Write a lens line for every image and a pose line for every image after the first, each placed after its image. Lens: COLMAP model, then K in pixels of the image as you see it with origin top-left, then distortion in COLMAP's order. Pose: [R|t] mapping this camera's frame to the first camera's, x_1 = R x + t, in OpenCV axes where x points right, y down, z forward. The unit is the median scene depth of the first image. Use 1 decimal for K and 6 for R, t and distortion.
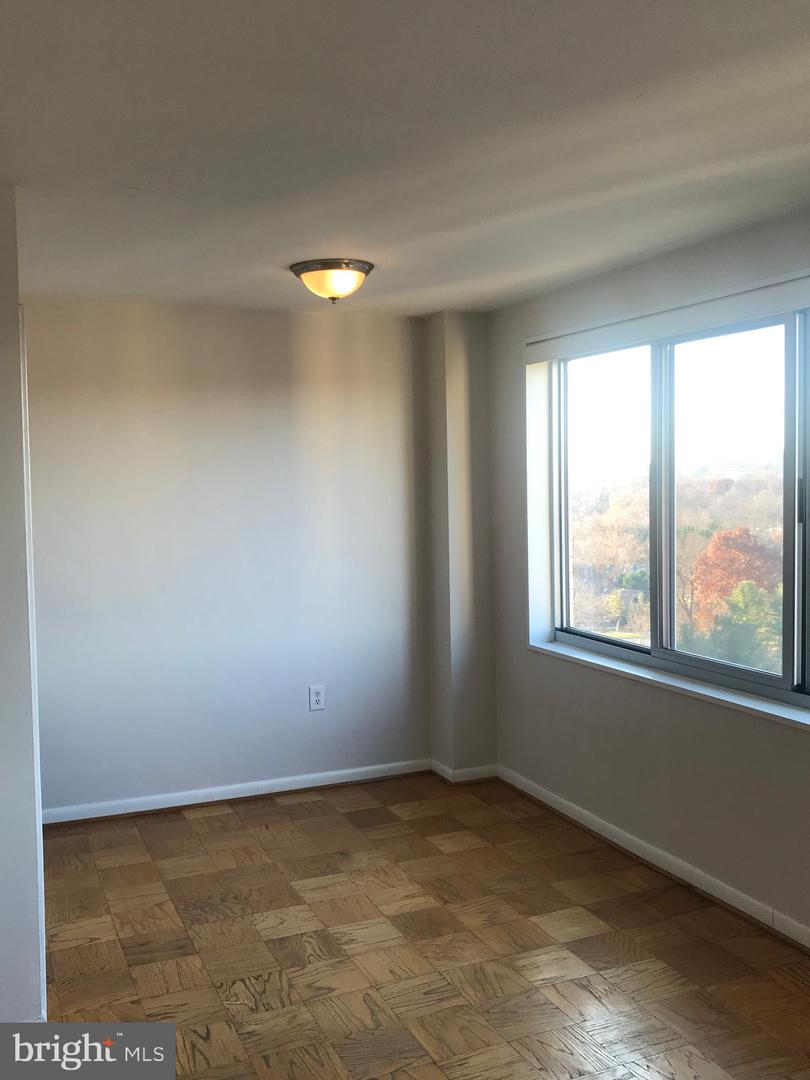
lens RADIAL K [[1034.5, 0, 409.7], [0, 1034.5, 525.8], [0, 0, 1]] dist [0.036051, -0.034767]
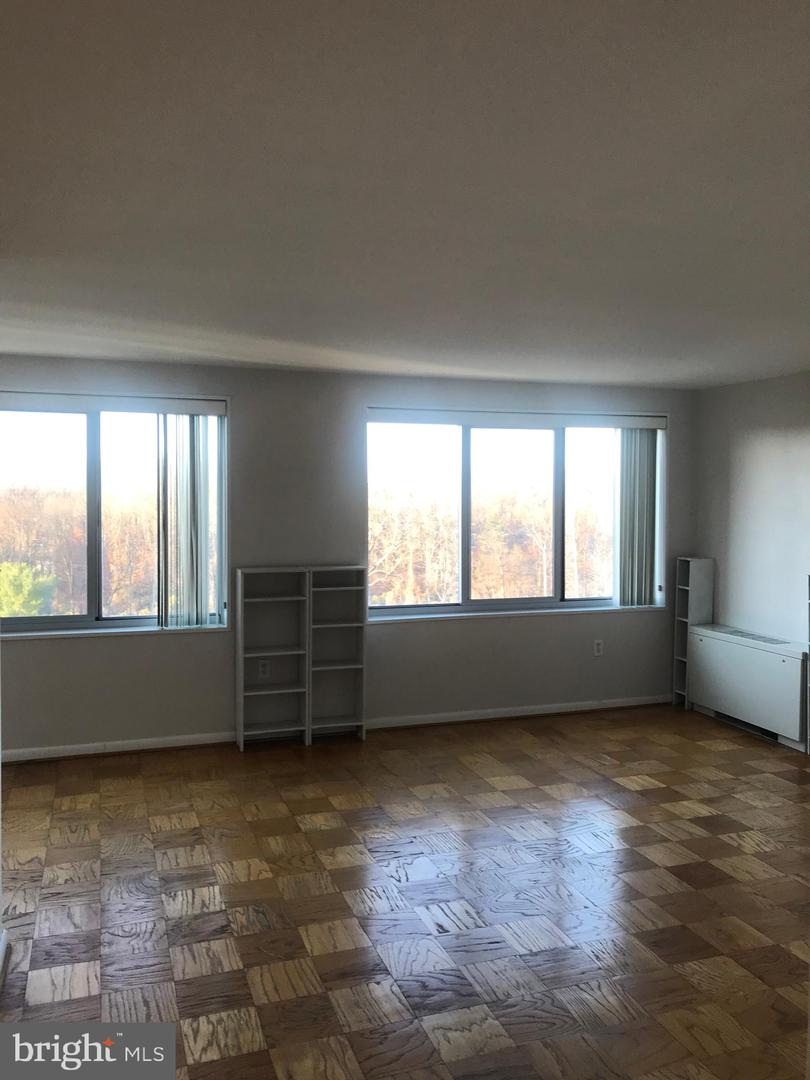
lens RADIAL K [[889.6, 0, 405.0], [0, 889.6, 540.0], [0, 0, 1]] dist [0.028363, 0.000134]
pose [[0.070902, -0.028718, 0.997070, -1.023482], [0.044807, 0.998668, 0.025578, 0.004346], [-0.996476, 0.042862, 0.072094, 0.322452]]
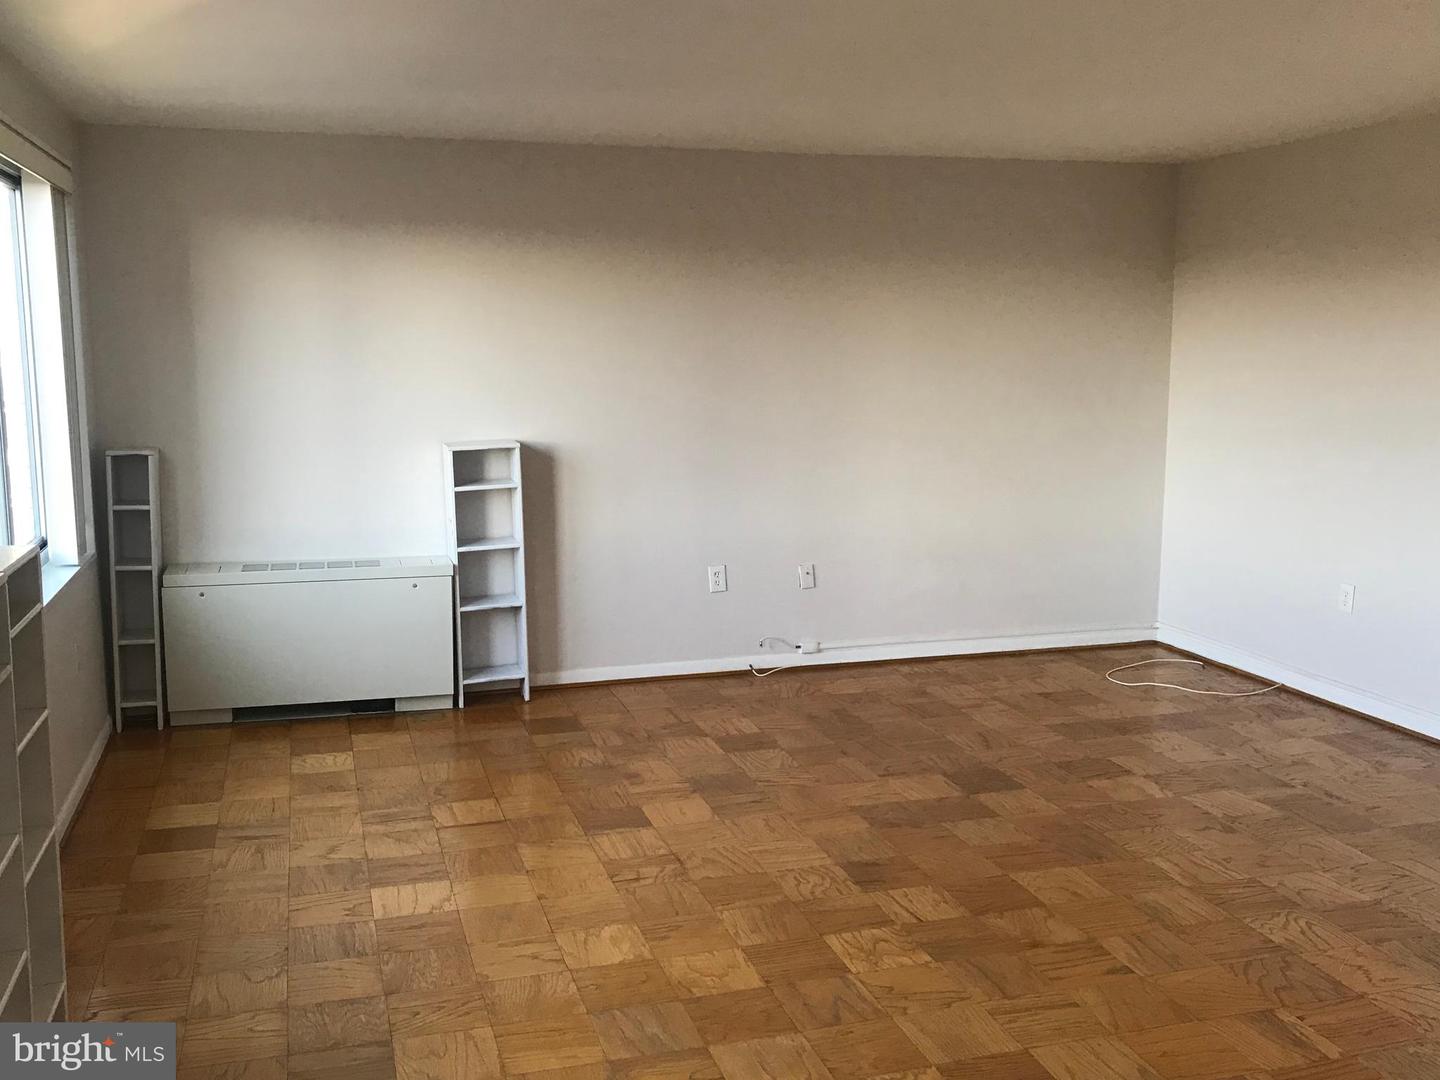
lens RADIAL K [[1363.1, 0, 720.0], [0, 1363.1, 540.0], [0, 0, 1]] dist [0.049053, -0.192501]
pose [[-0.993896, 0.000367, 0.110322, 0.075798], [0.021723, 0.981068, 0.192439, -0.064591], [-0.108163, 0.193661, -0.975088, 1.300410]]
